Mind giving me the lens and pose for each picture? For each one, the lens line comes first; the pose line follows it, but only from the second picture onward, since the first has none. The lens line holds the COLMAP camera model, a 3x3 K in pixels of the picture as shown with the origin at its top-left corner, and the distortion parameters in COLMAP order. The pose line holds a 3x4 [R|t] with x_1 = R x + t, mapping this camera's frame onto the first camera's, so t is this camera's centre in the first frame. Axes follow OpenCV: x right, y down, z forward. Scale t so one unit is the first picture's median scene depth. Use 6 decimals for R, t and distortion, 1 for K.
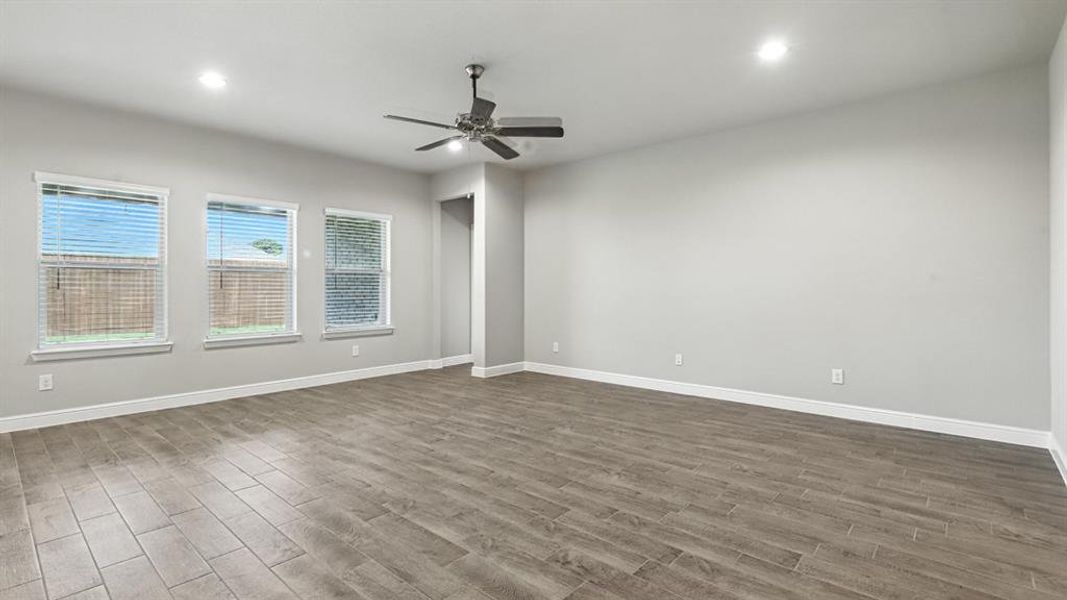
lens RADIAL K [[496.3, 0, 527.1], [0, 496.3, 296.4], [0, 0, 1]] dist [0.001775, -0.000340]
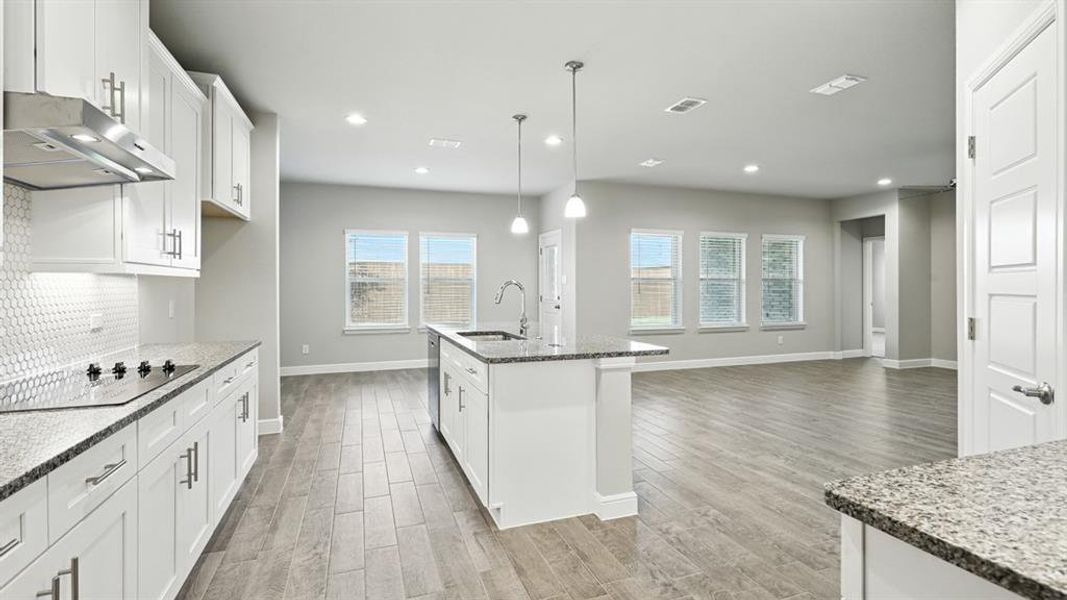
lens RADIAL K [[446.0, 0, 533.3], [0, 446.0, 294.0], [0, 0, 1]] dist [-0.004481, -0.000315]
pose [[0.868932, -0.000510, -0.494931, -0.311547], [-0.007290, 0.999878, -0.013828, 0.007079], [0.494877, 0.015624, 0.868822, -0.343065]]
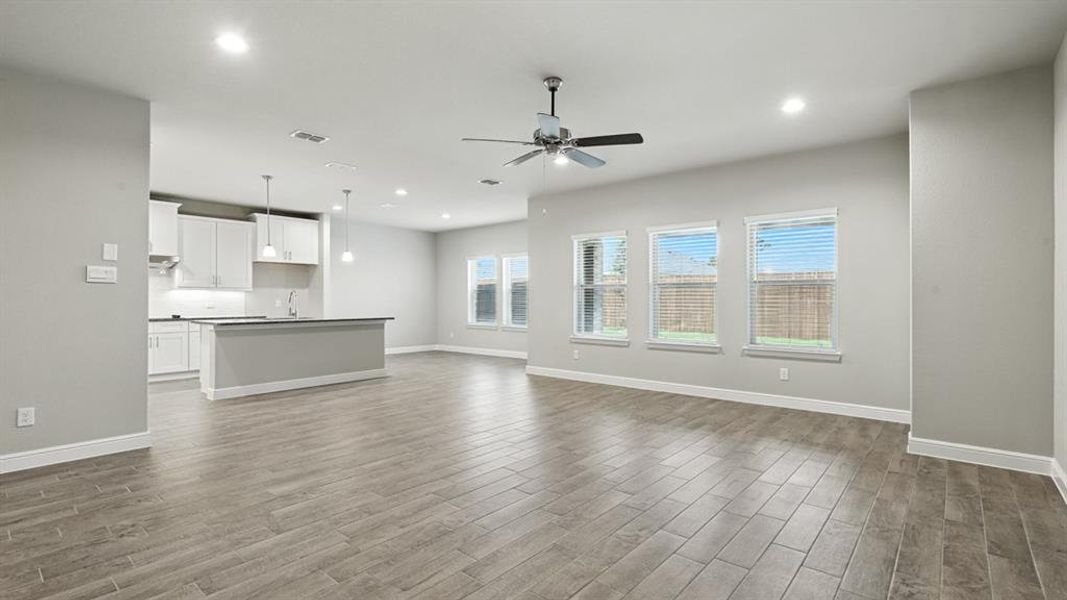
lens RADIAL K [[496.3, 0, 530.3], [0, 496.3, 301.5], [0, 0, 1]] dist [0.001775, -0.000340]
pose [[0.019608, 0.004322, -0.999798, 0.479590], [-0.018994, 0.999812, 0.003950, -0.010779], [0.999627, 0.018913, 0.019687, 0.509064]]
